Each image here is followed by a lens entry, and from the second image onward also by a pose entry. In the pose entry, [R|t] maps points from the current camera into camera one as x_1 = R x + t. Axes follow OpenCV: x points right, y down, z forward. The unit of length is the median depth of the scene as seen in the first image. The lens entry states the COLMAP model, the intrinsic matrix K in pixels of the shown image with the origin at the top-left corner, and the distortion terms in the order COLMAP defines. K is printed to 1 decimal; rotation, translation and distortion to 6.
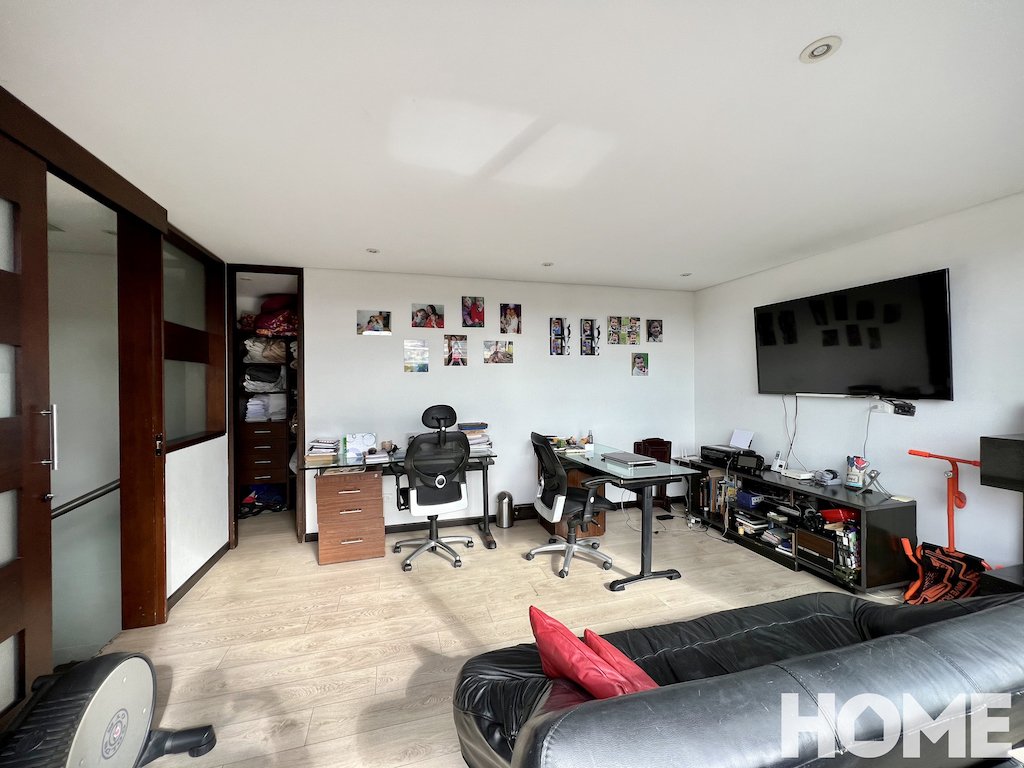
lens RADIAL K [[409.0, 0, 509.1], [0, 409.0, 386.7], [0, 0, 1]] dist [-0.000715, 0.001257]
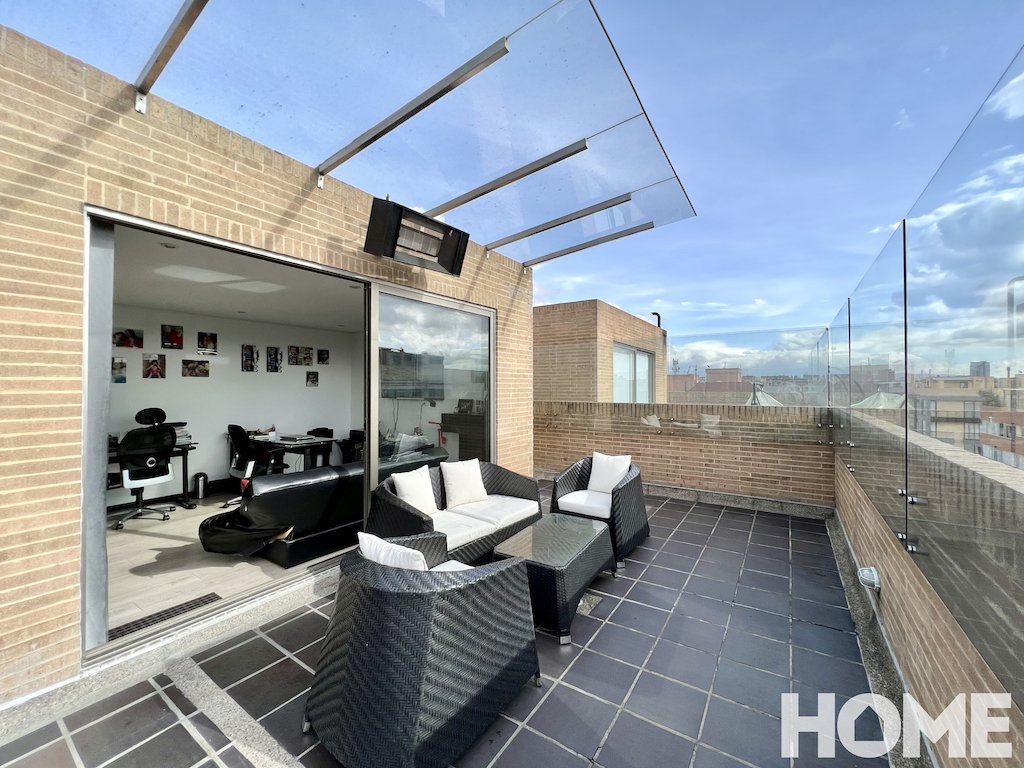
lens RADIAL K [[409.0, 0, 510.2], [0, 409.0, 383.6], [0, 0, 1]] dist [-0.000715, 0.001257]
pose [[0.760514, 0.015686, 0.649132, -0.113215], [-0.003847, 0.999799, -0.019652, -0.012924], [-0.649310, 0.012448, 0.760422, -0.685905]]
